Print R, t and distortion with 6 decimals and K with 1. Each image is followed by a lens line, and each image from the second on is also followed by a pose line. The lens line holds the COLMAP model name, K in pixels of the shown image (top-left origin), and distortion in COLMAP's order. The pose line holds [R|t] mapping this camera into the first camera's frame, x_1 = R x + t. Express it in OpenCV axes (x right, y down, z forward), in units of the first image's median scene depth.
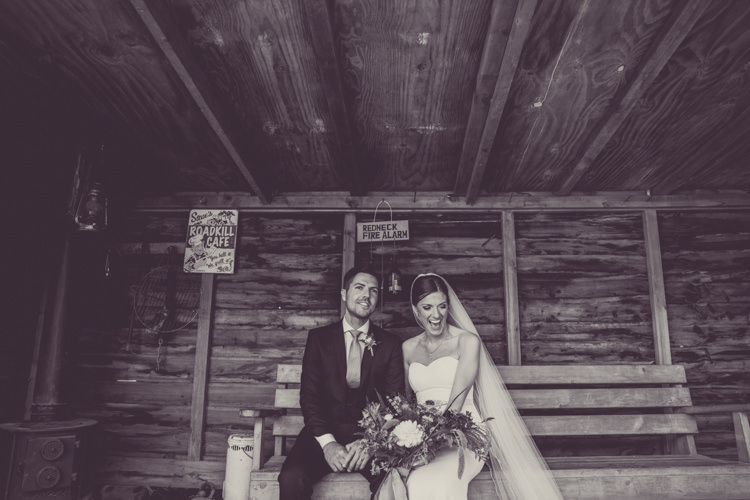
lens RADIAL K [[539.9, 0, 375.1], [0, 539.9, 242.8], [0, 0, 1]] dist [-0.068010, 0.014825]
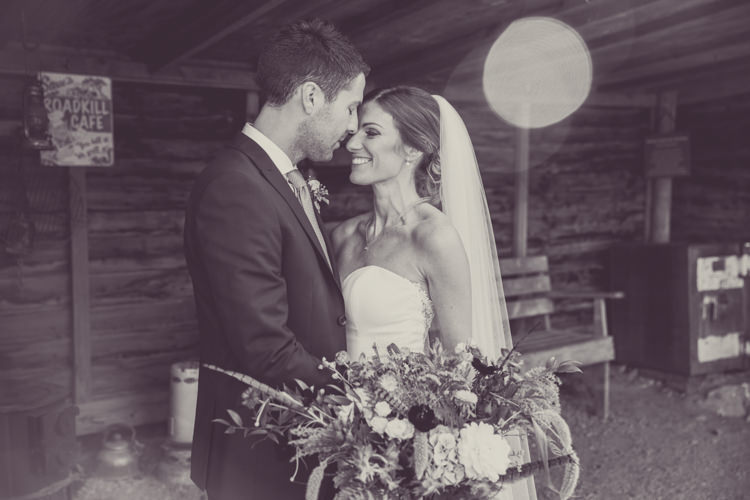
lens RADIAL K [[868.4, 0, 395.9], [0, 868.4, 230.4], [0, 0, 1]] dist [0.084614, 0.000000]
pose [[0.808628, -0.048264, 0.586337, -0.680355], [-0.127779, 0.958430, 0.255116, -0.226024], [-0.574276, -0.281215, 0.768847, -0.211541]]
